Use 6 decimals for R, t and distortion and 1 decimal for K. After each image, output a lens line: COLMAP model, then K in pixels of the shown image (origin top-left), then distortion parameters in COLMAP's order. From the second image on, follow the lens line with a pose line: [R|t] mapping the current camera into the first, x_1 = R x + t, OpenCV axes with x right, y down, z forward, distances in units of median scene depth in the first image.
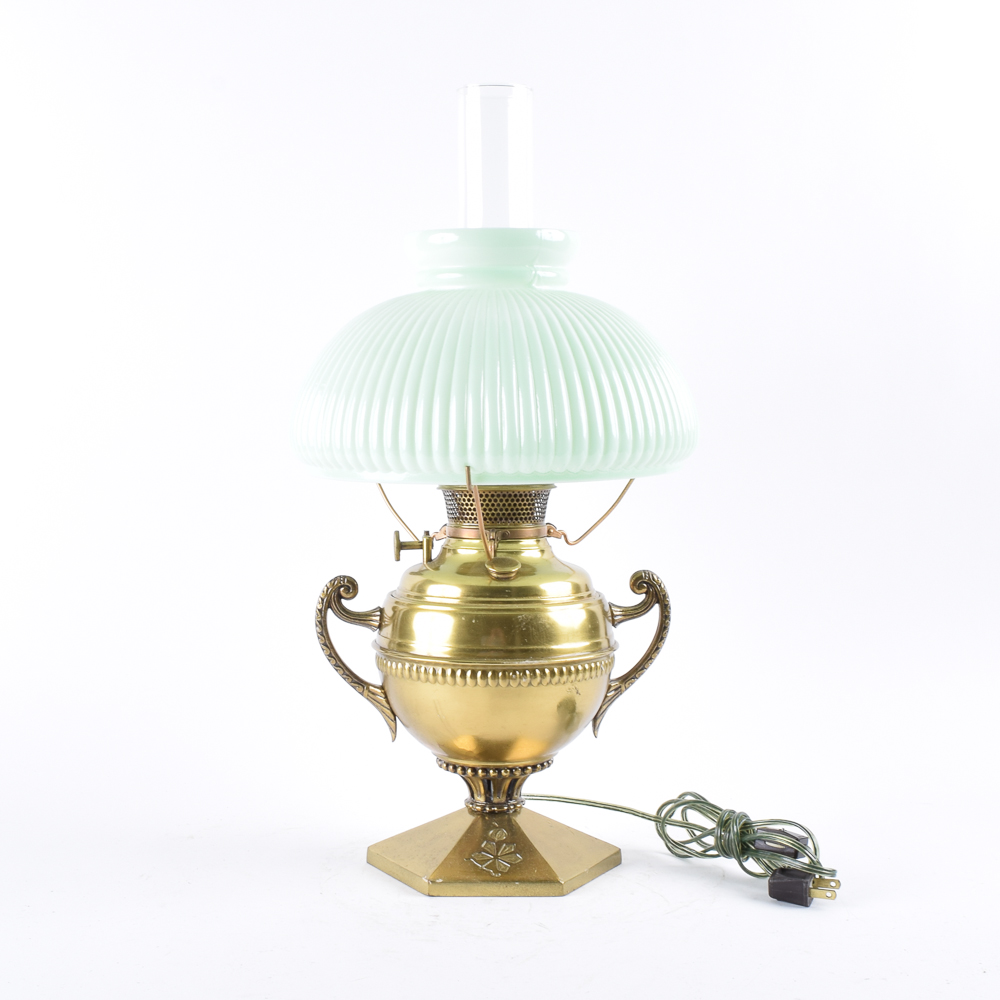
lens RADIAL K [[1471.8, 0, 497.0], [0, 1471.8, 499.2], [0, 0, 1]] dist [-0.077039, 0.000000]
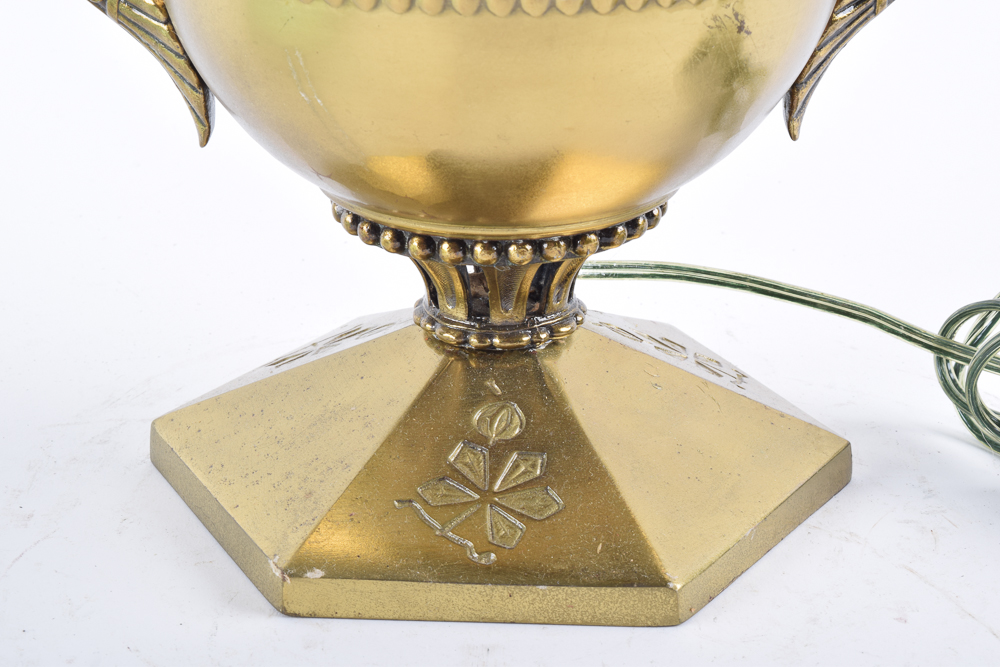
lens RADIAL K [[2054.3, 0, 497.2], [0, 2054.3, 340.9], [0, 0, 1]] dist [0.069458, 0.000000]
pose [[0.998042, 0.023661, -0.057892, 0.027958], [-0.002764, 0.941453, 0.337133, 0.045679], [0.062479, -0.336313, 0.939675, 0.543390]]
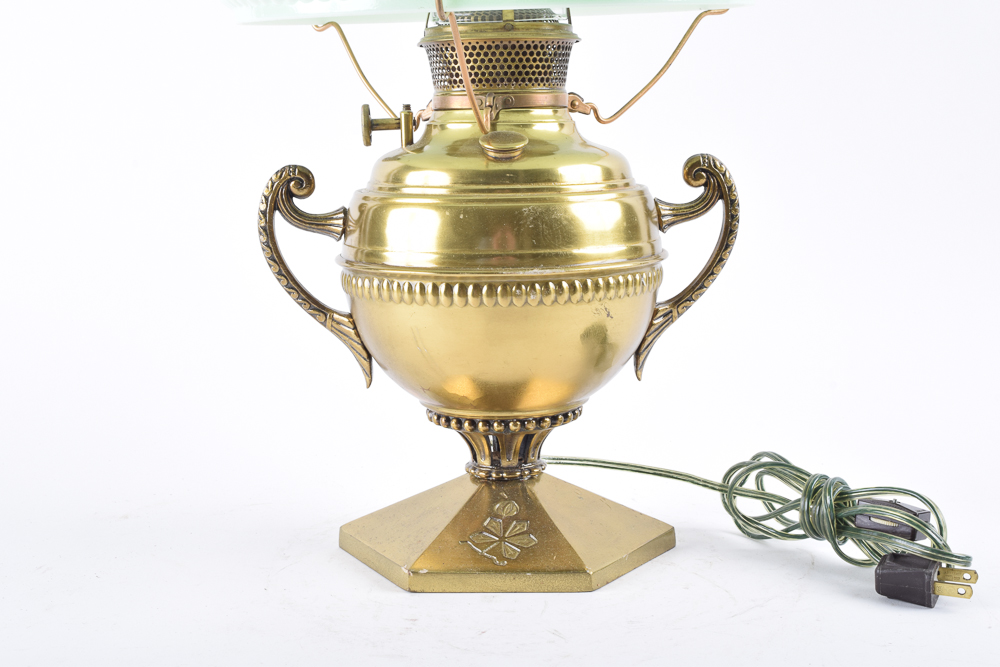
lens RADIAL K [[1497.2, 0, 508.2], [0, 1497.2, 300.7], [0, 0, 1]] dist [-0.005537, 0.000000]
pose [[0.998688, -0.013029, -0.049525, 0.040313], [0.017123, 0.996389, 0.083162, 0.059478], [0.048263, -0.083901, 0.995305, 0.248920]]
